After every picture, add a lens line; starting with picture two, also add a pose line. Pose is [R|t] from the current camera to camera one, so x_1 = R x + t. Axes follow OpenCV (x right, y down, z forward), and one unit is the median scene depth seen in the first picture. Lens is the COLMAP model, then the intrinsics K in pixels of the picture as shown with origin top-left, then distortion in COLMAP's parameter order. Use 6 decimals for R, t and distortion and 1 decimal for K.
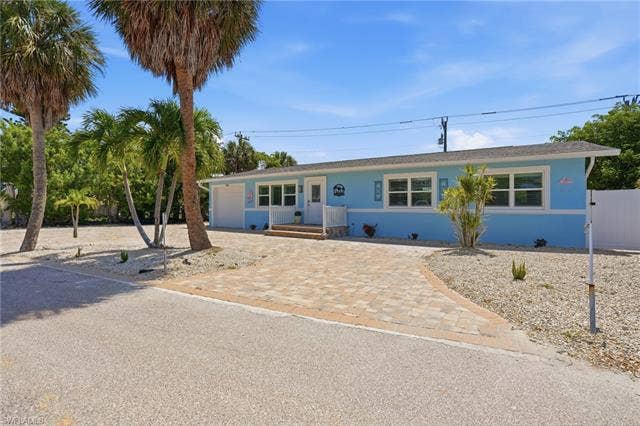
lens RADIAL K [[307.1, 0, 320.0], [0, 307.1, 213.0], [0, 0, 1]] dist [-0.001419, 0.000062]
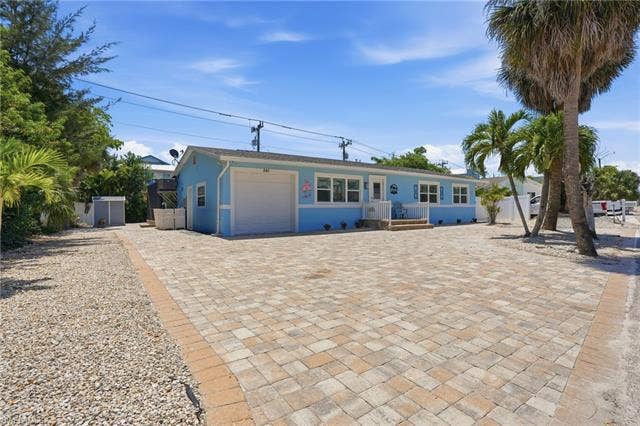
lens RADIAL K [[307.1, 0, 320.0], [0, 307.1, 213.0], [0, 0, 1]] dist [-0.001419, 0.000062]
pose [[0.370940, -0.028814, 0.928210, -1.109875], [0.011584, 0.999584, 0.026401, -0.015414], [-0.928585, 0.000960, 0.371119, 0.780755]]
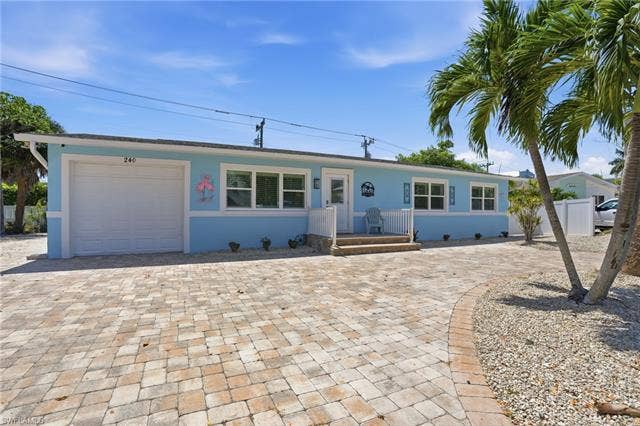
lens RADIAL K [[292.2, 0, 320.0], [0, 292.2, 213.0], [0, 0, 1]] dist [-0.002859, 0.000398]
pose [[0.519108, -0.013731, 0.854598, -0.639306], [0.004065, 0.999899, 0.013597, -0.021210], [-0.854699, -0.003584, 0.519112, 0.668120]]
